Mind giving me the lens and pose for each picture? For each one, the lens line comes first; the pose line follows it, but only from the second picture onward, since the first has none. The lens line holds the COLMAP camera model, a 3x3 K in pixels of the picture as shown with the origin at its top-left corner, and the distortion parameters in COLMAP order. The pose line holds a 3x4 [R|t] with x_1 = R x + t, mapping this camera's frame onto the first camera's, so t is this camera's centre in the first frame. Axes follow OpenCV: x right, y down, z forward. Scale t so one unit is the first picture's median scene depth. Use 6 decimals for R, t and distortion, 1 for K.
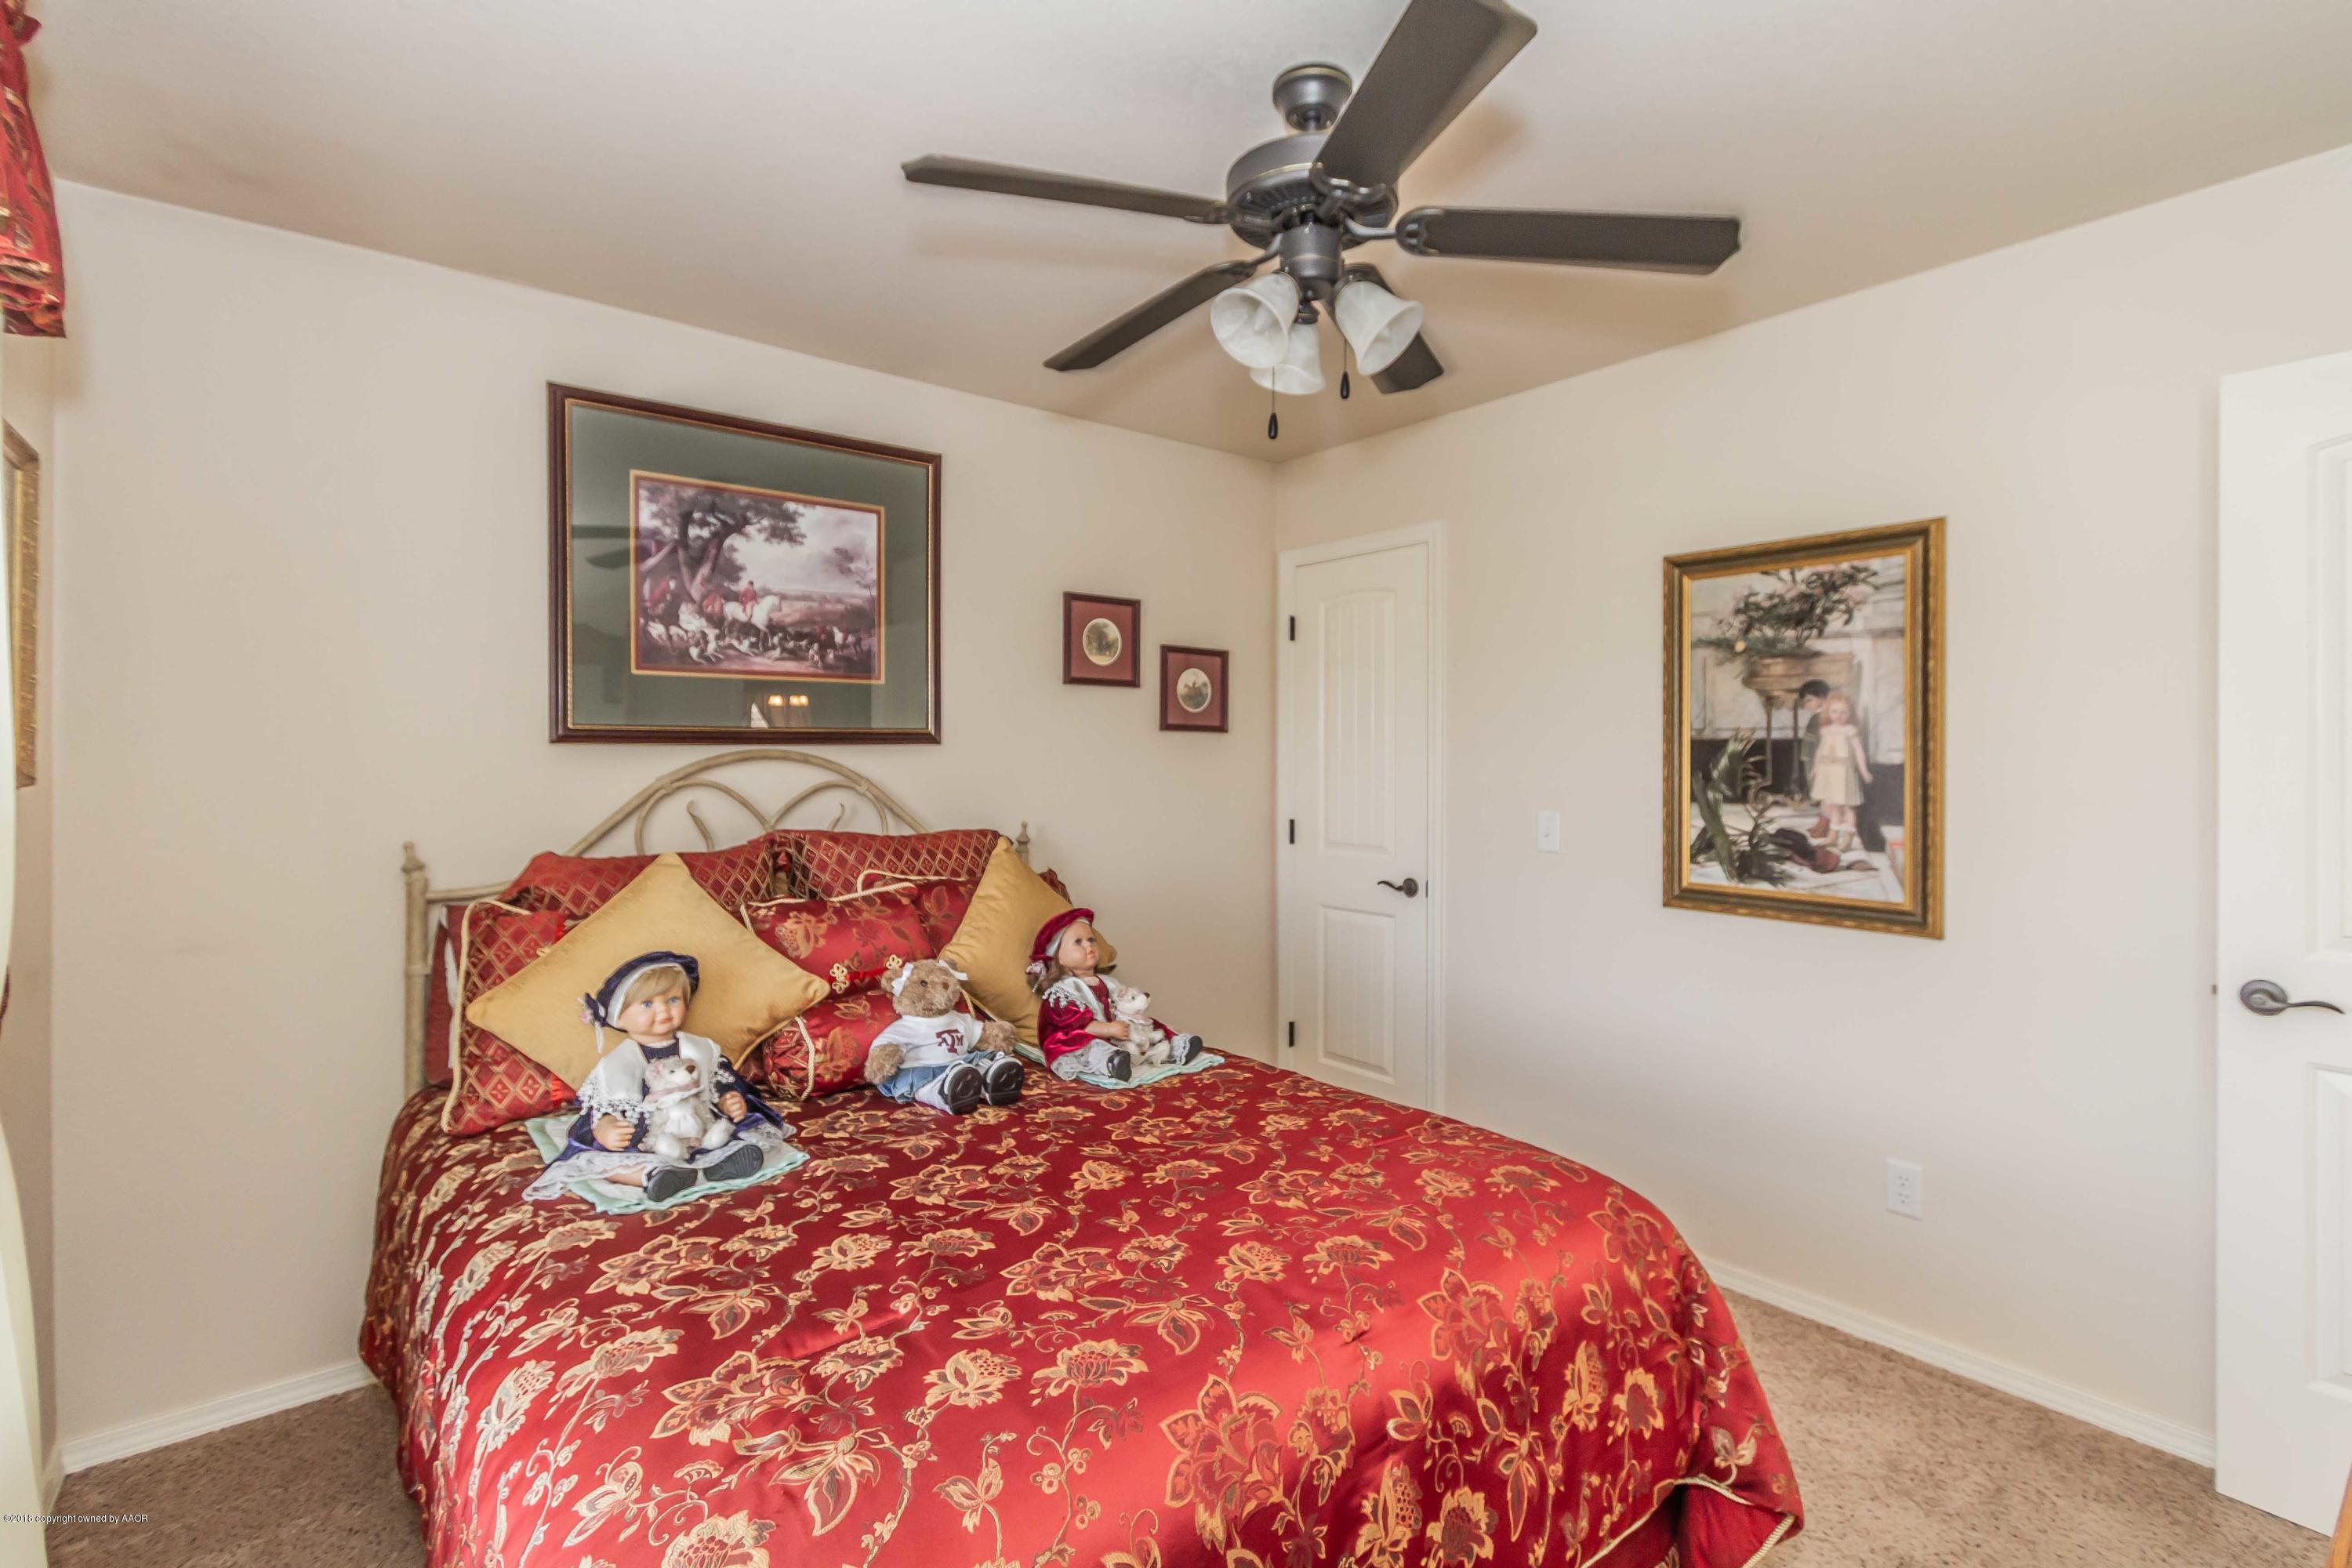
lens RADIAL K [[1098.9, 0, 1155.1], [0, 1098.9, 752.5], [0, 0, 1]] dist [0.000102, 0.000477]
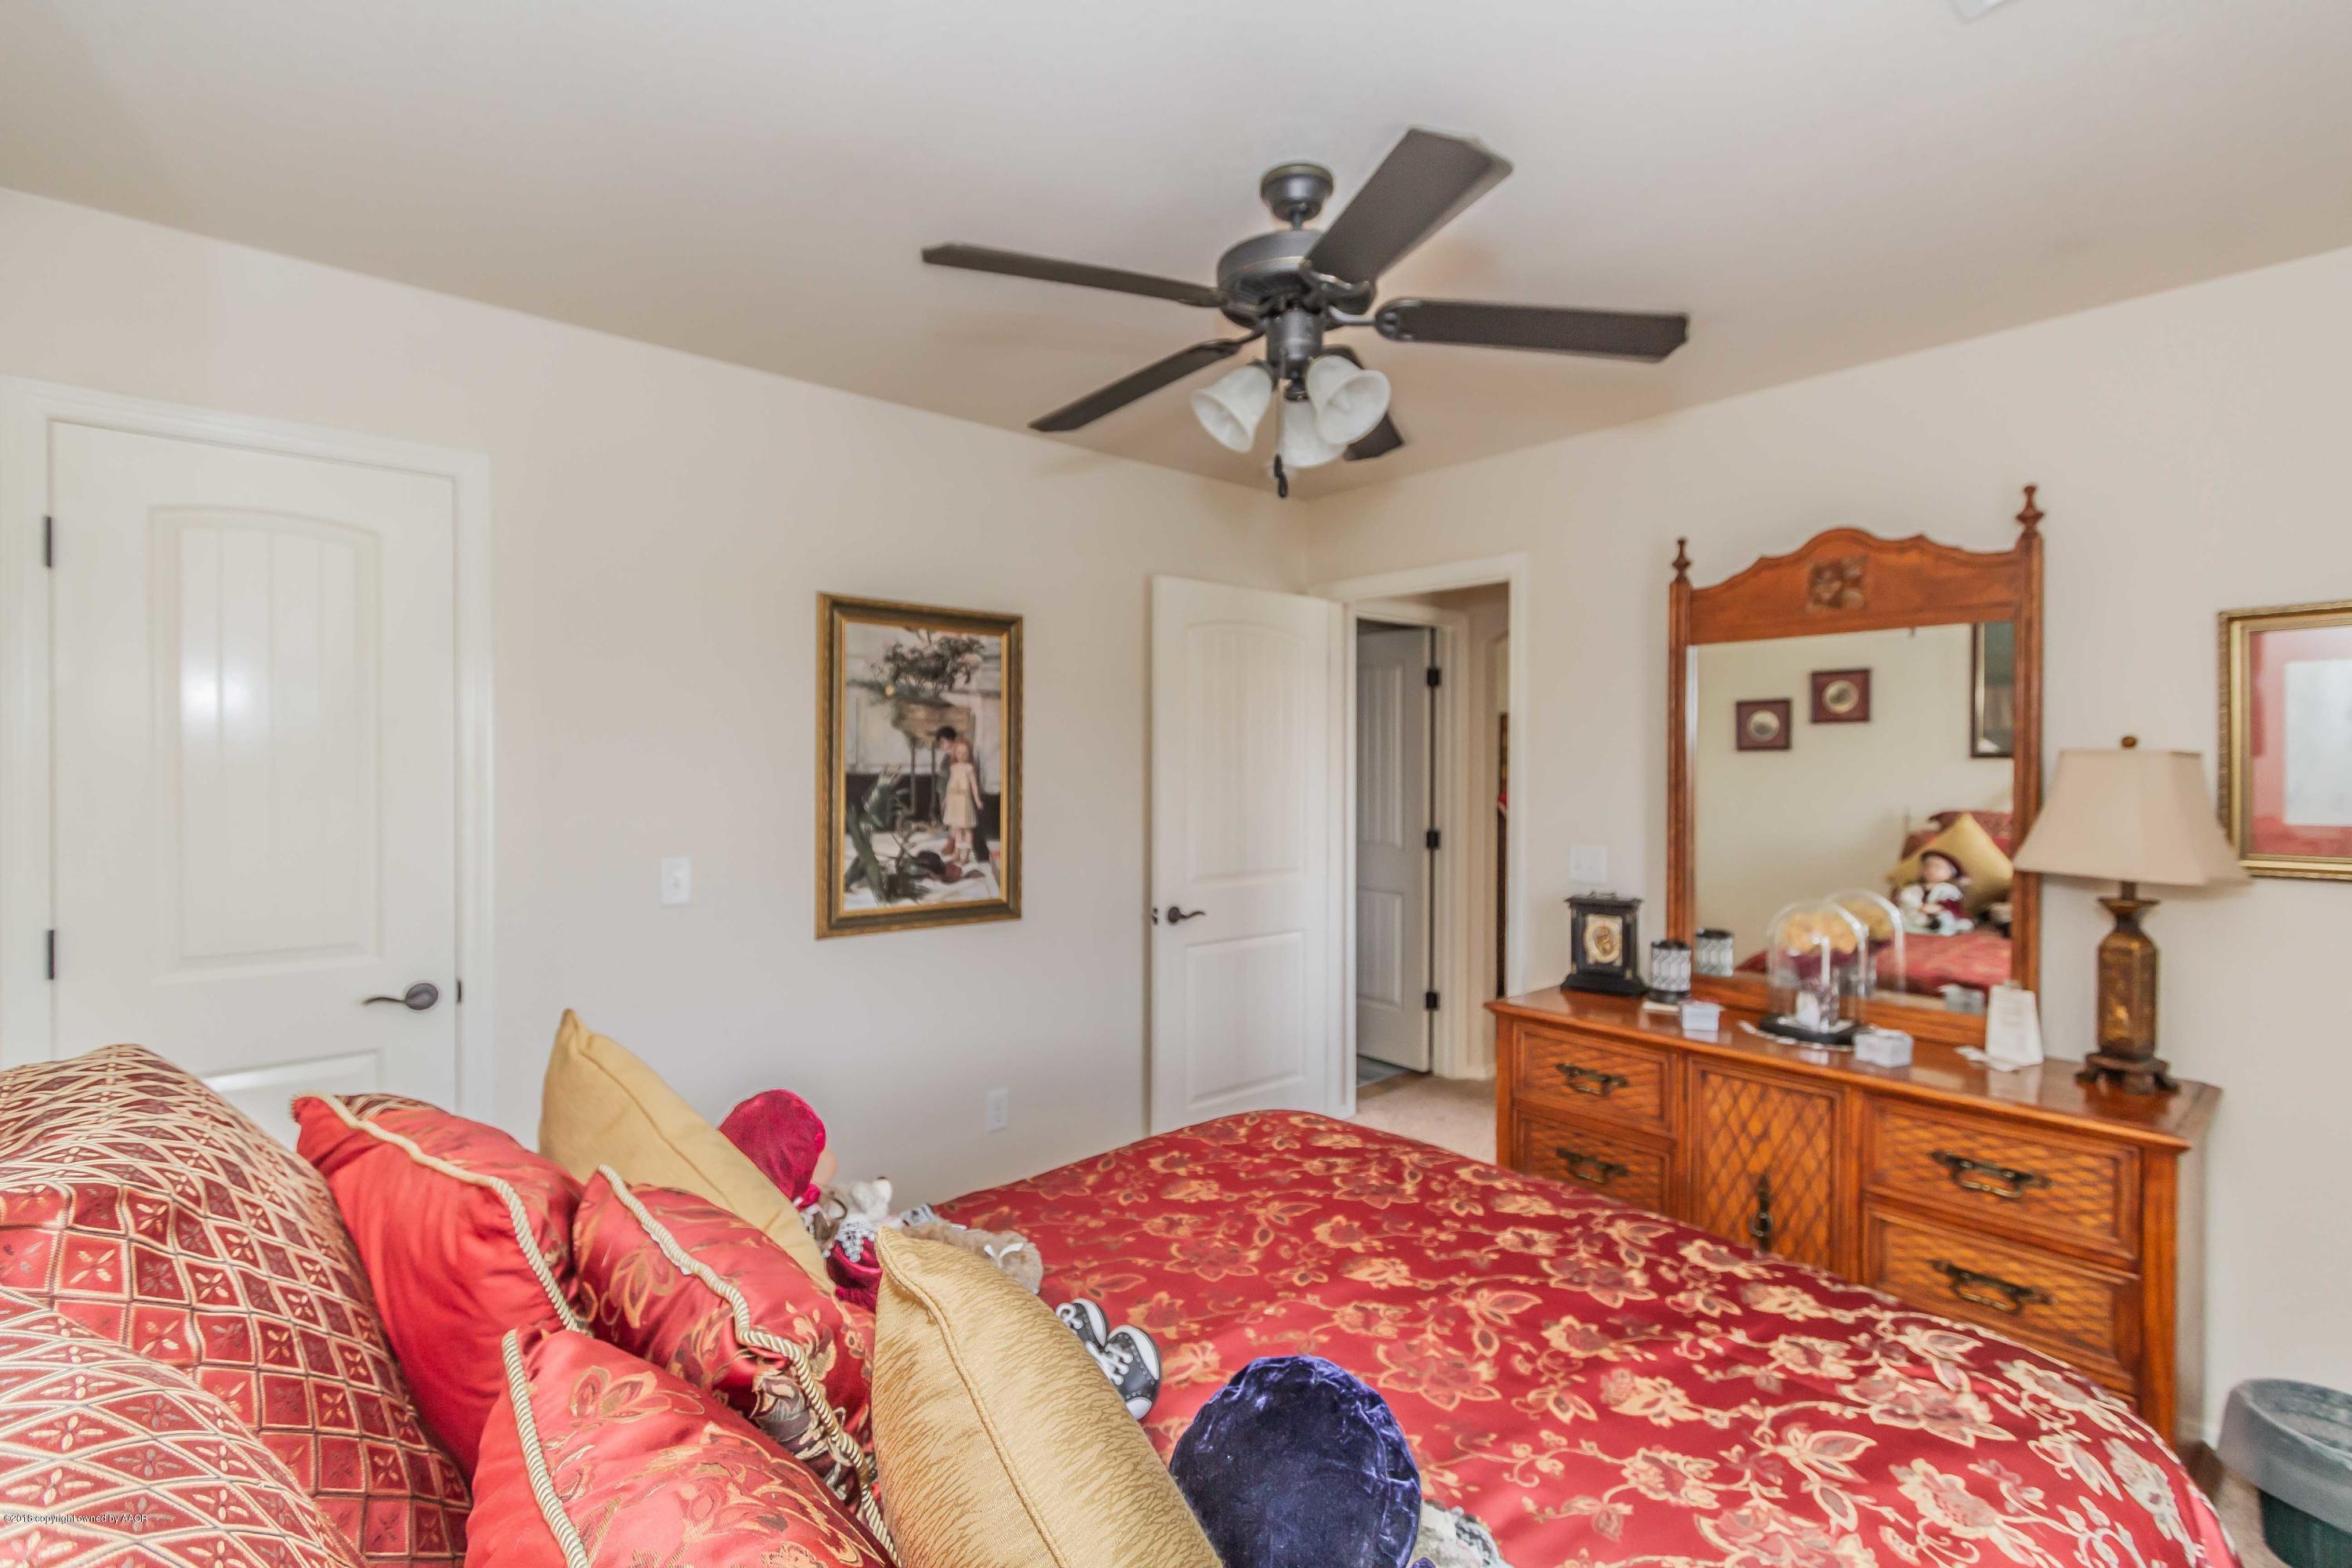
lens RADIAL K [[1084.4, 0, 1231.6], [0, 1084.4, 755.3], [0, 0, 1]] dist [0.001549, -0.000754]
pose [[-0.086335, 0.004550, 0.996256, -0.841978], [-0.007348, 0.999959, -0.005204, -0.039883], [-0.996239, -0.007769, -0.086299, 1.065165]]
